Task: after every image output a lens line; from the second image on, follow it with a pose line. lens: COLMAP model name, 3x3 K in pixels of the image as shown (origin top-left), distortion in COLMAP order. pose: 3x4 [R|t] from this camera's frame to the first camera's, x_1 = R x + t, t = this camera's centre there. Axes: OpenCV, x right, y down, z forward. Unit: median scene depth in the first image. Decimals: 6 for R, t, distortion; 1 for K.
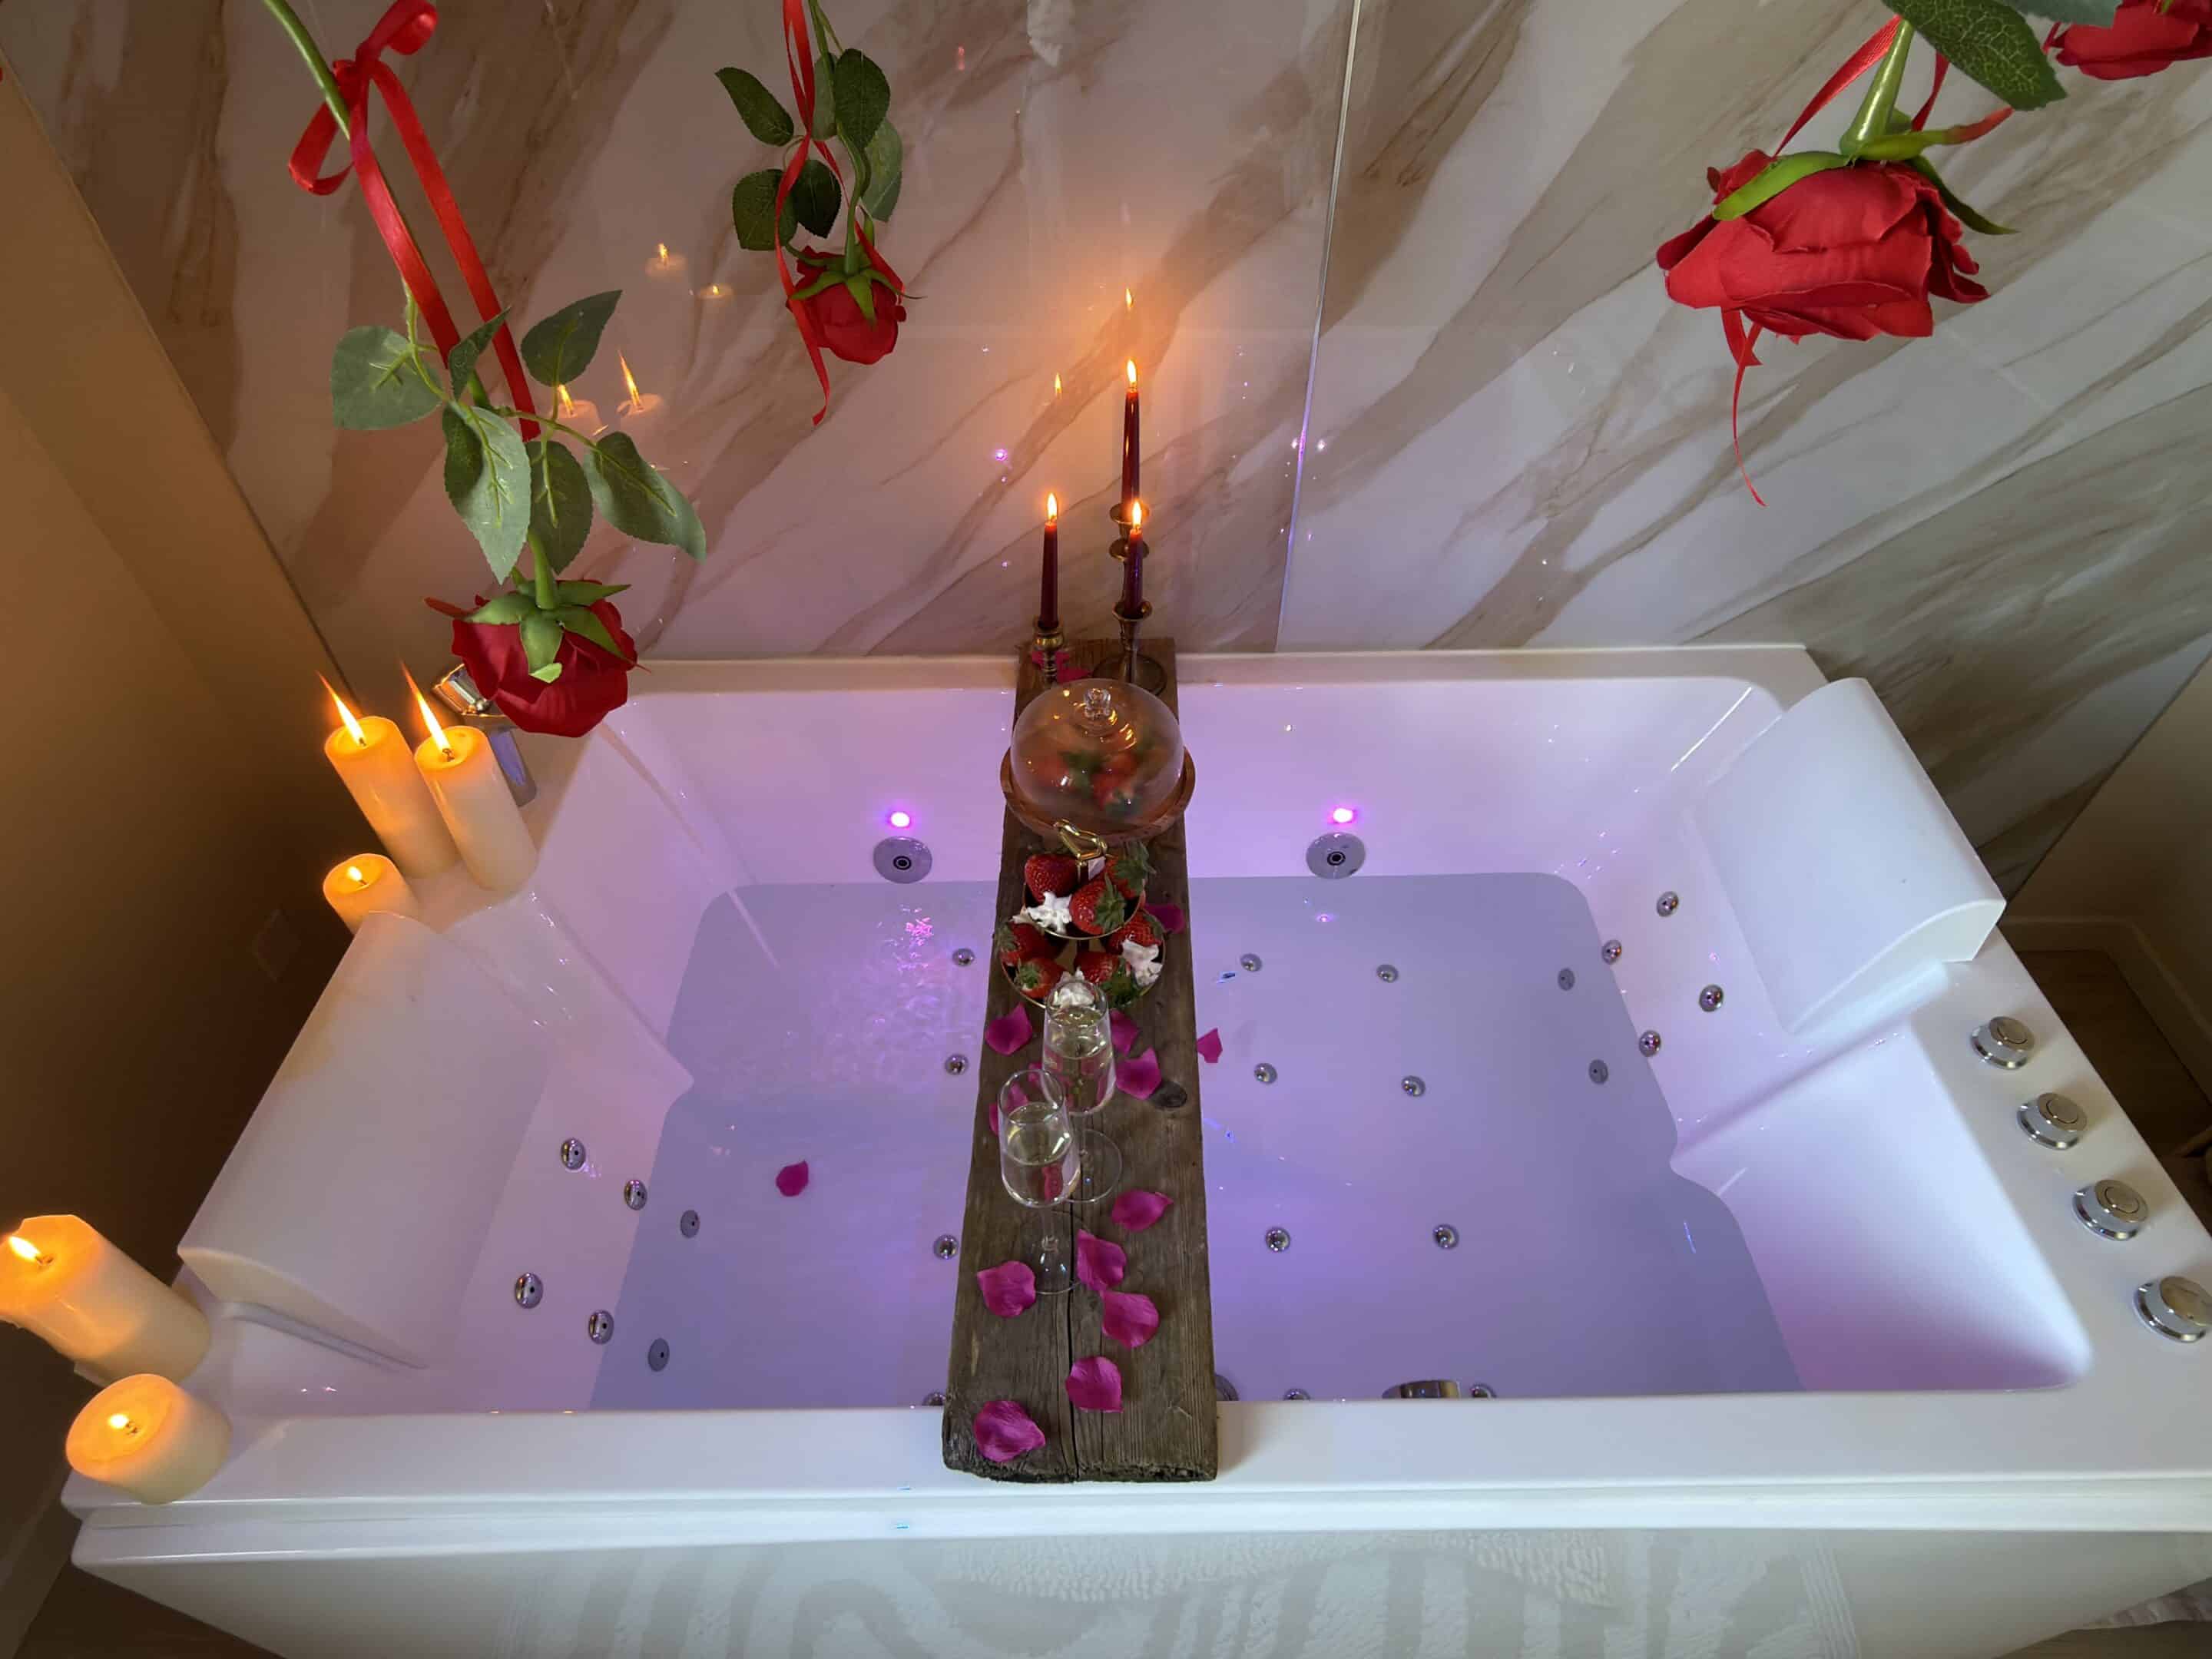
lens RADIAL K [[1223.0, 0, 1103.9], [0, 1223.0, 823.6], [0, 0, 1]] dist [0.002411, 0.000052]
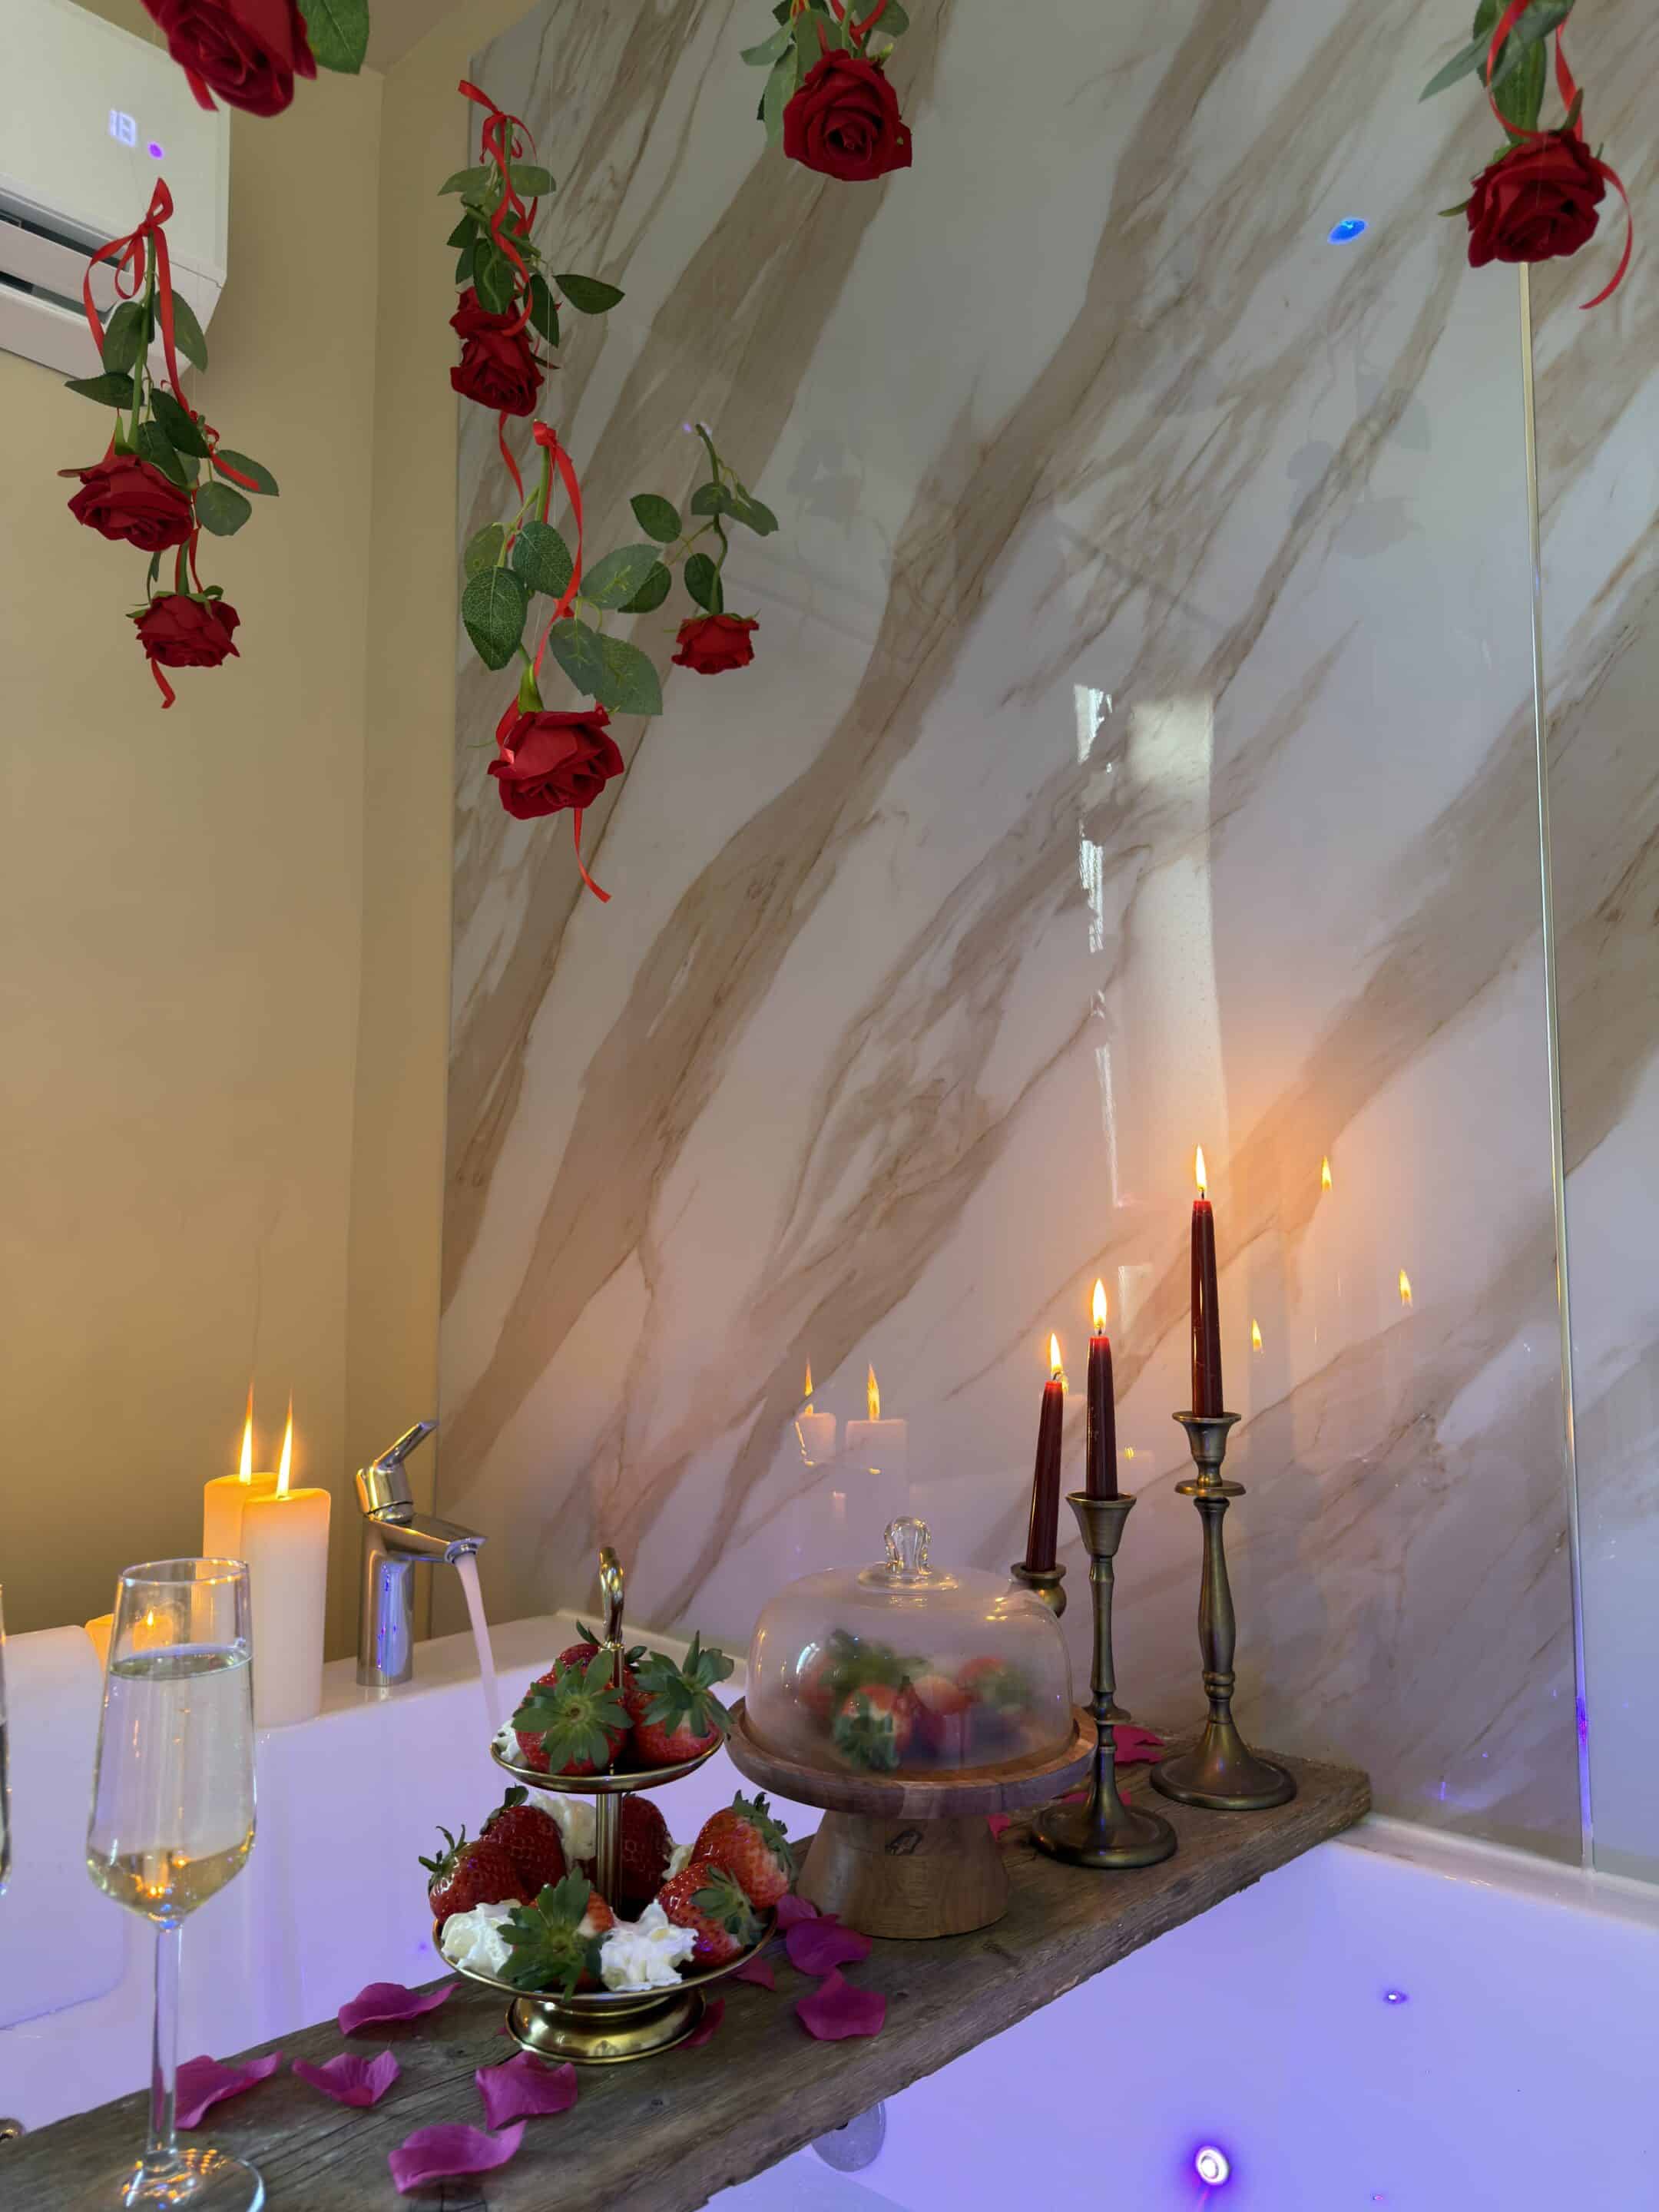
lens RADIAL K [[1570.3, 0, 836.6], [0, 1570.3, 1103.6], [0, 0, 1]] dist [0.074092, -0.125885]
pose [[0.727737, -0.060074, -0.683220, 0.414290], [-0.483350, 0.661817, -0.573037, 0.171352], [0.486591, 0.747254, 0.452592, 0.430975]]
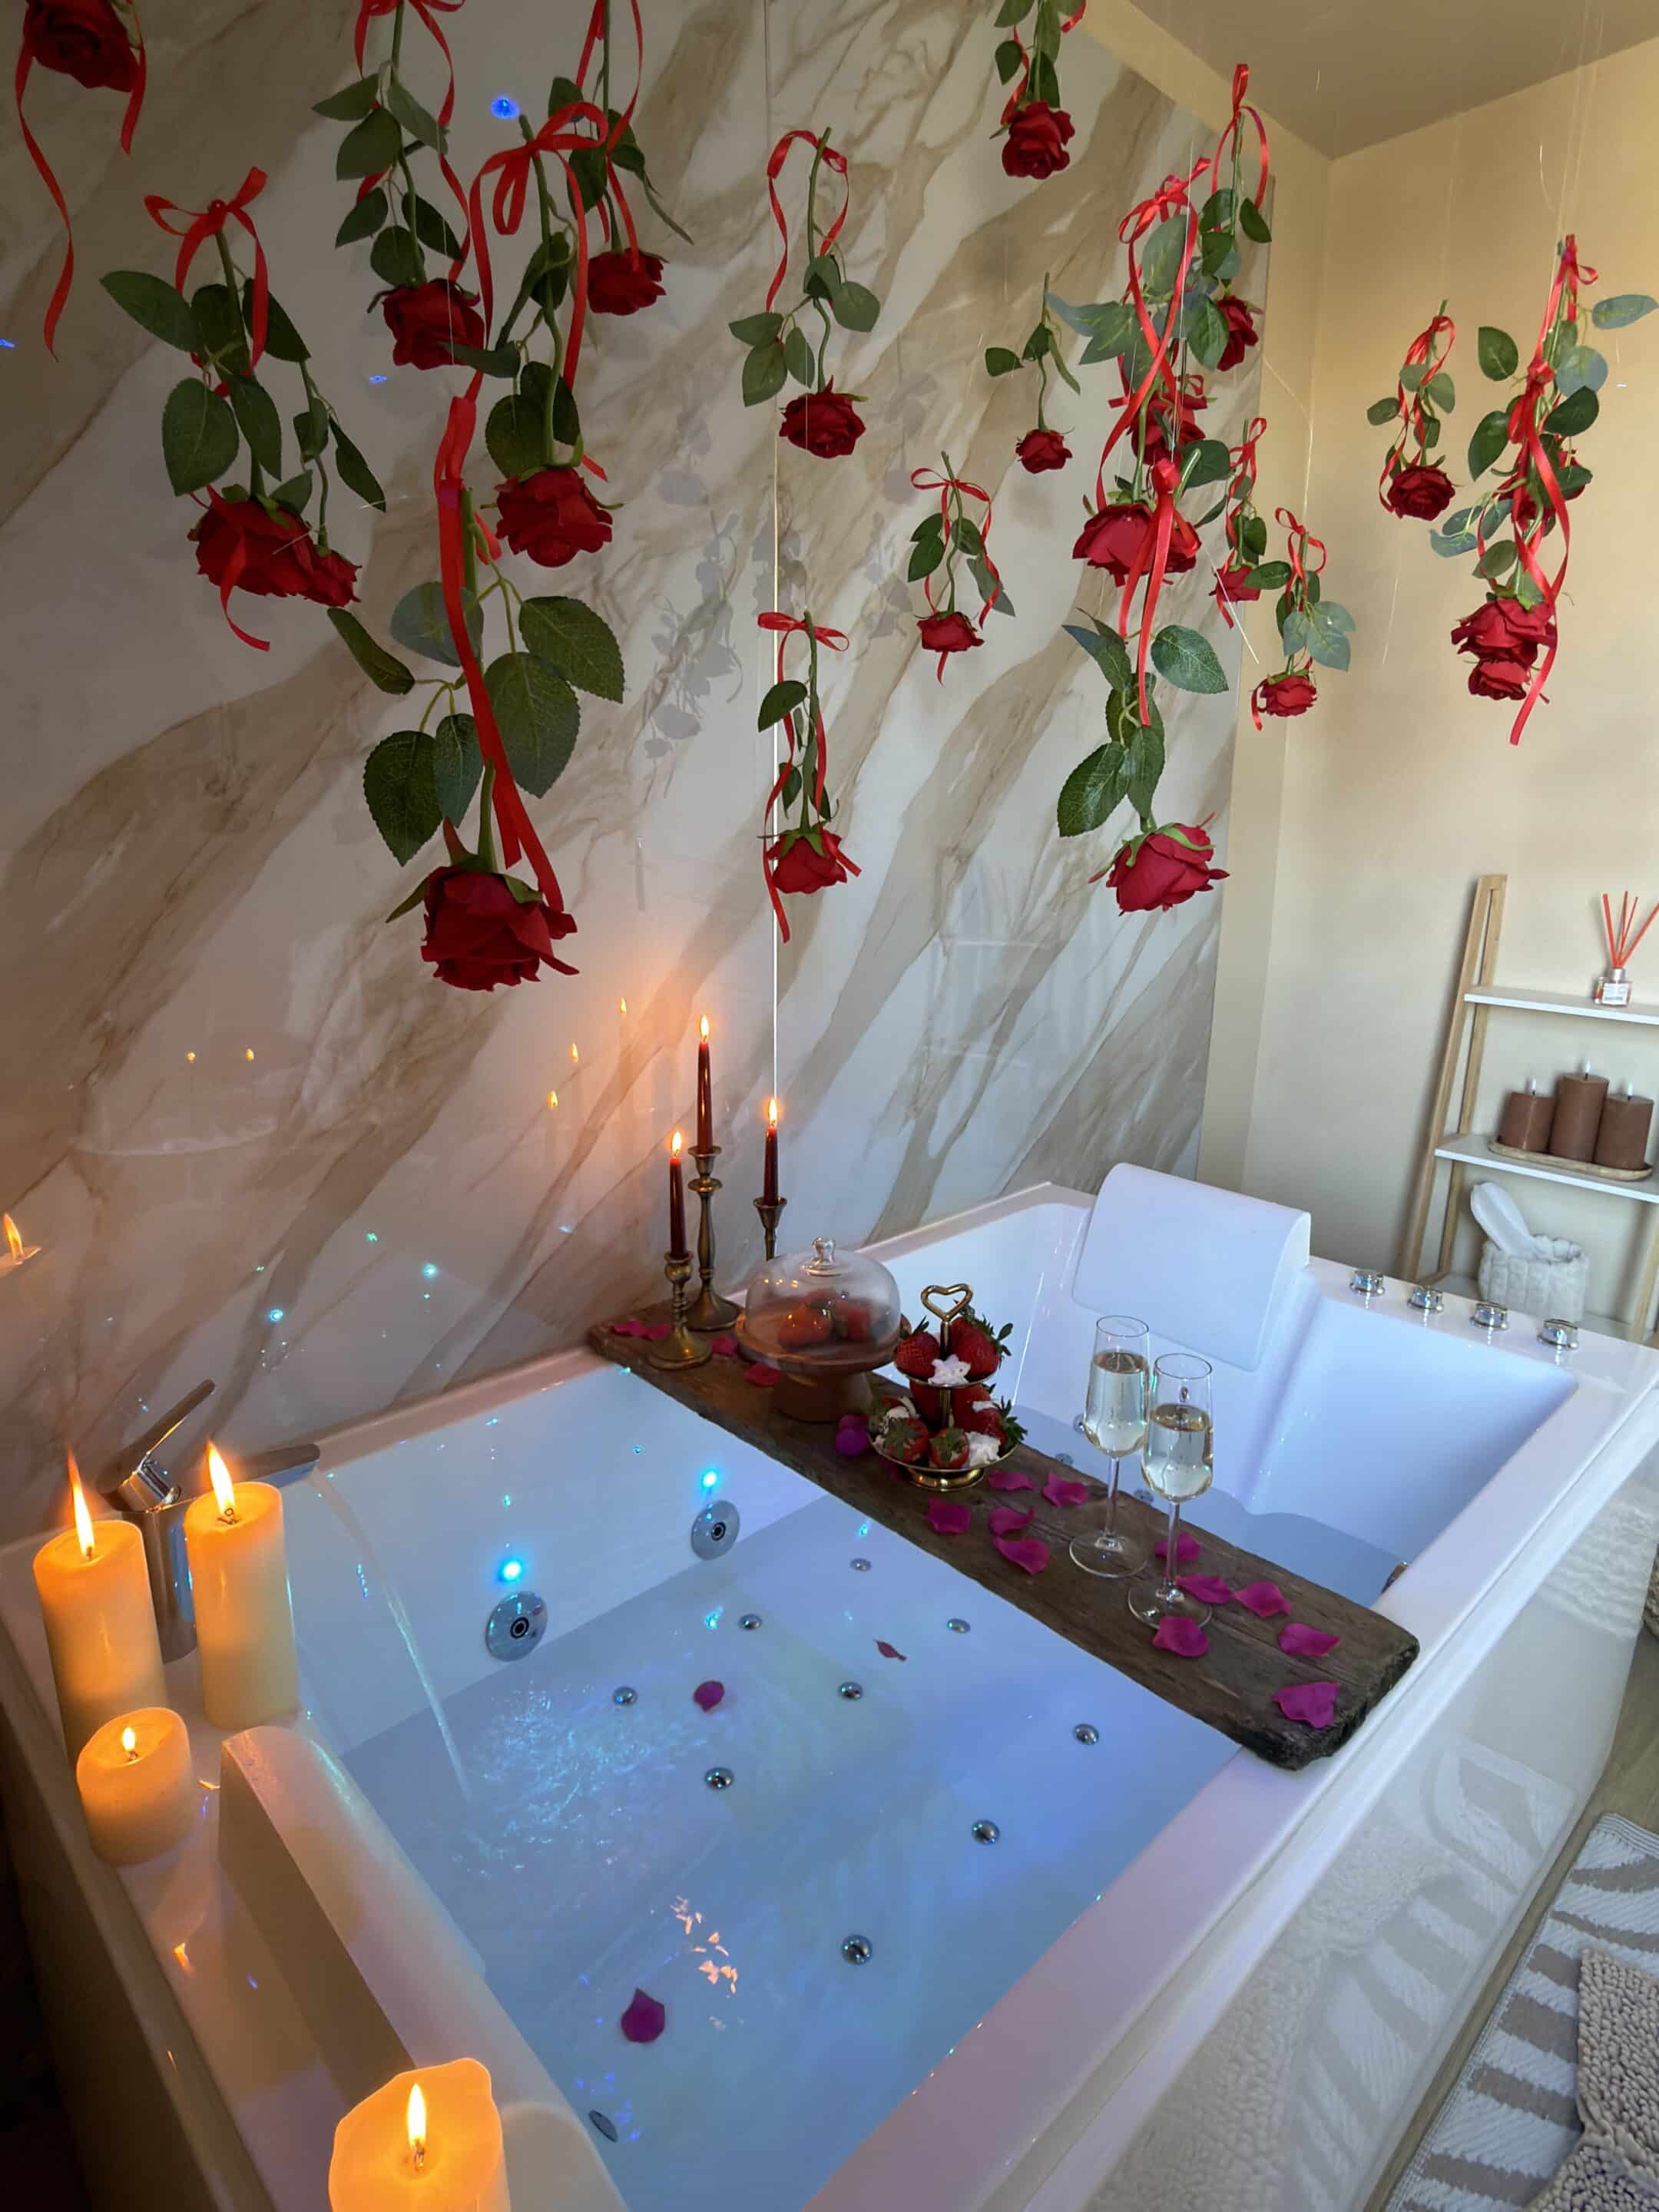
lens RADIAL K [[1223.0, 0, 836.0], [0, 1223.0, 1090.0], [0, 0, 1]] dist [0.002411, 0.000052]
pose [[0.730423, -0.154043, 0.665397, -0.633609], [0.475618, 0.813910, -0.333673, 0.143670], [-0.490173, 0.560198, 0.667764, 0.121384]]
